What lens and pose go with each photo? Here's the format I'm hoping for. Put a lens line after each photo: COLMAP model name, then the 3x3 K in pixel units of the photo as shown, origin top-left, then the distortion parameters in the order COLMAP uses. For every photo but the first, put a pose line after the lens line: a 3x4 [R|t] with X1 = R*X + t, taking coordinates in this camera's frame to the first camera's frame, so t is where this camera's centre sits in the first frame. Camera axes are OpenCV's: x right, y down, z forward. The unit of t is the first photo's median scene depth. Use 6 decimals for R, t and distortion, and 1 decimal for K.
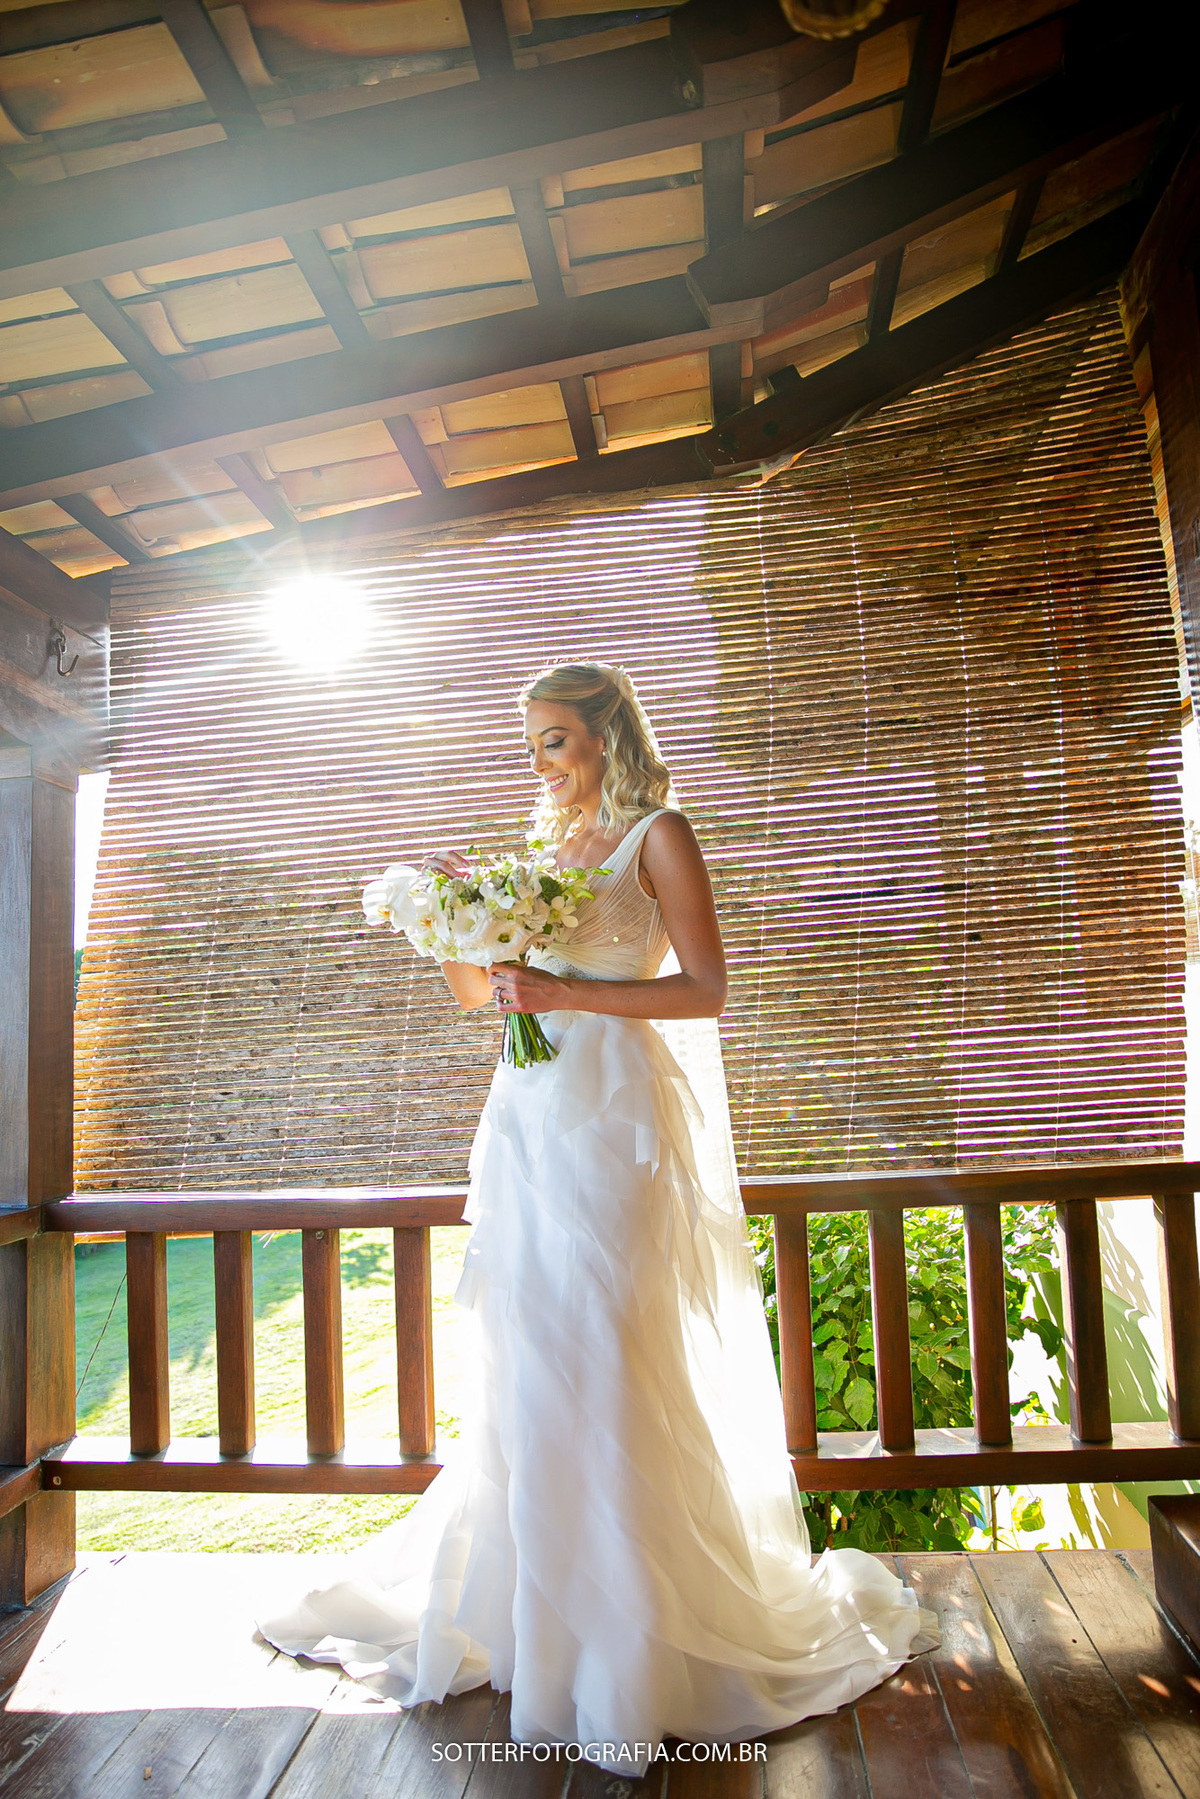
lens RADIAL K [[1281.7, 0, 608.7], [0, 1281.7, 907.9], [0, 0, 1]] dist [-0.073140, 0.035295]
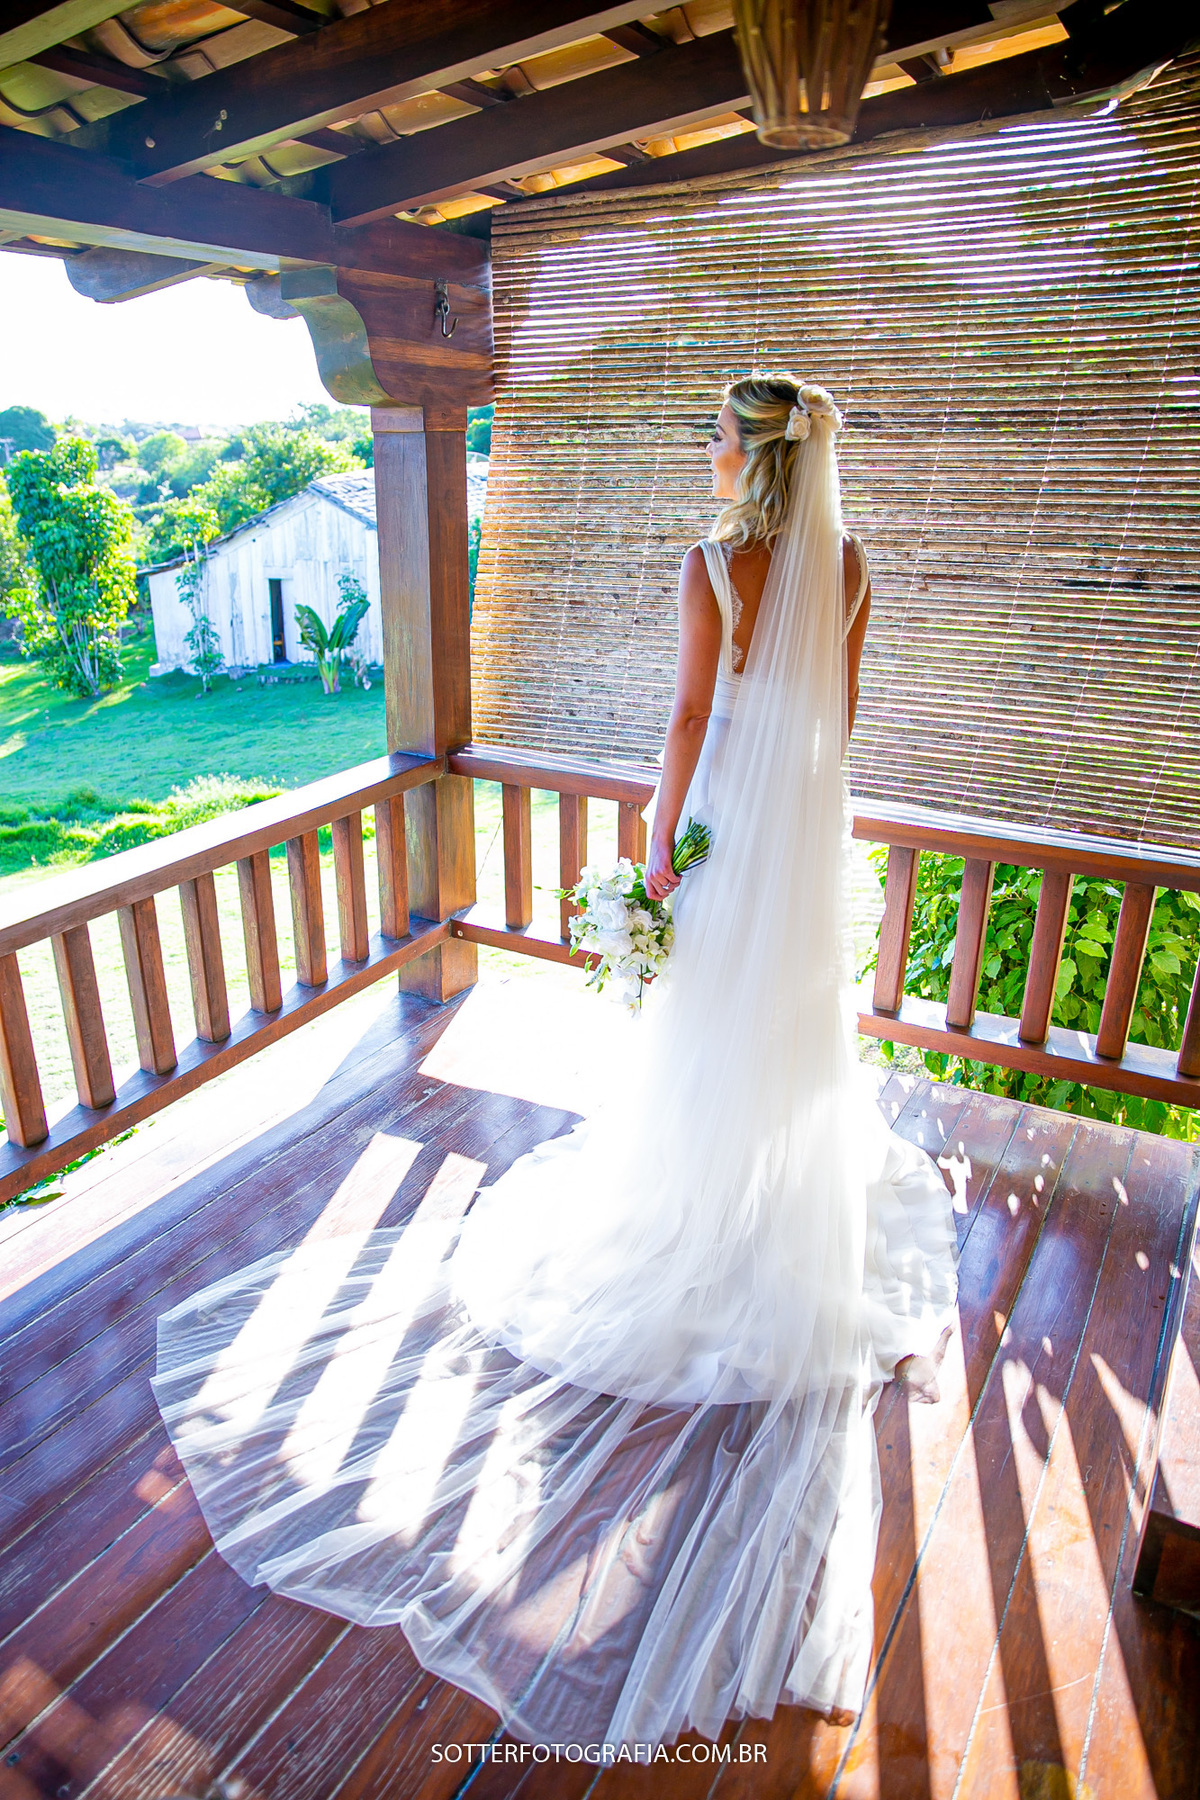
lens RADIAL K [[1282.4, 0, 606.2], [0, 1282.4, 907.1], [0, 0, 1]] dist [-0.073140, 0.035295]
pose [[0.916932, 0.190543, -0.350613, 0.228944], [-0.002182, 0.881013, 0.473086, -0.269218], [0.399038, -0.433023, 0.808245, -0.147609]]
